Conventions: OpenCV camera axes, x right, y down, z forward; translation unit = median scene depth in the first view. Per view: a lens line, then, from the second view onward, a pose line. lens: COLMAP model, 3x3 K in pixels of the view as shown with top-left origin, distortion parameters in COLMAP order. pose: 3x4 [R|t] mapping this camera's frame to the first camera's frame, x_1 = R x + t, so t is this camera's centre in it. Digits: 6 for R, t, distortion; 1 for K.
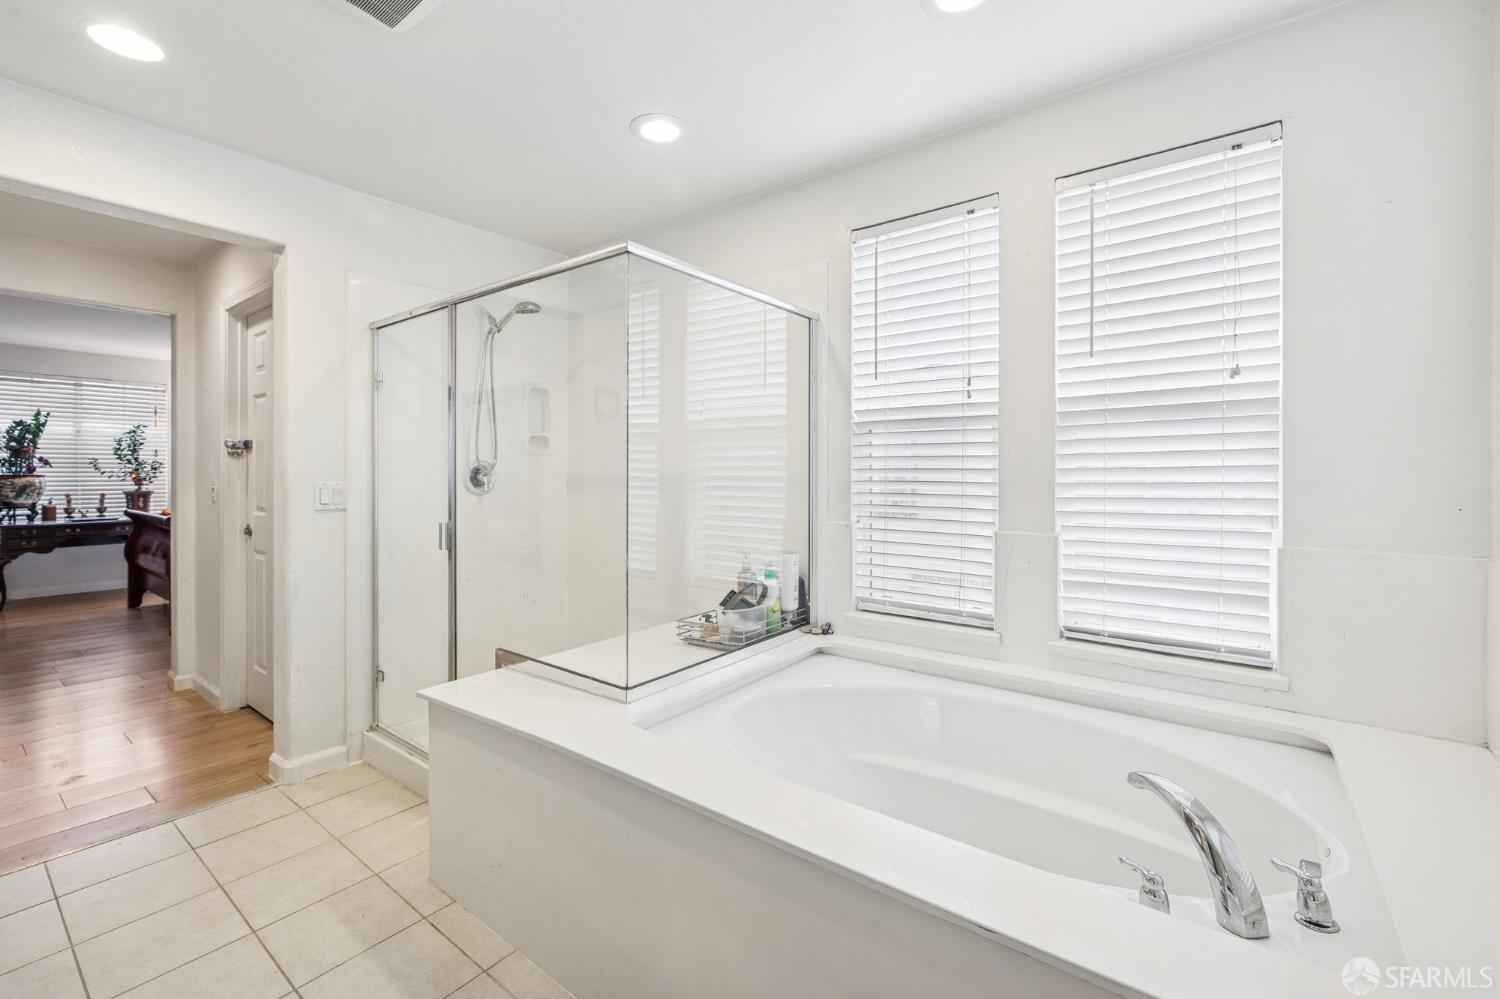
lens RADIAL K [[625.3, 0, 776.8], [0, 625.3, 475.4], [0, 0, 1]] dist [-0.012057, -0.000207]
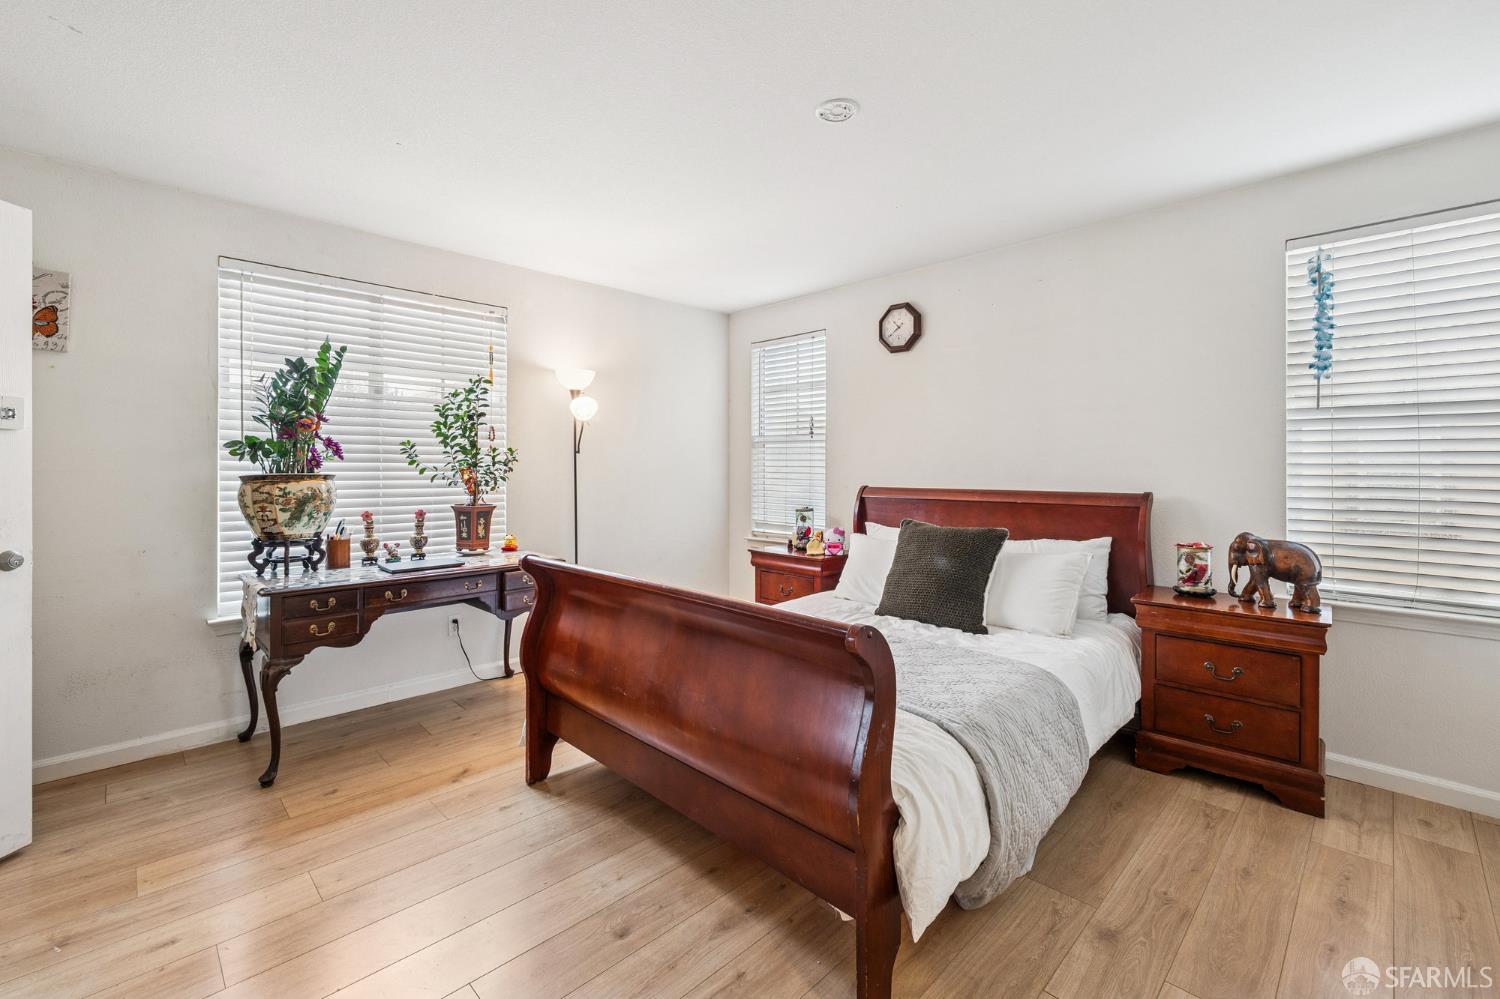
lens RADIAL K [[625.3, 0, 770.1], [0, 625.3, 474.2], [0, 0, 1]] dist [-0.012057, -0.000207]
pose [[0.989189, 0.001668, -0.146639, -0.779009], [-0.001175, 0.999993, 0.003449, -0.003325], [0.146644, -0.003239, 0.989184, 0.563142]]
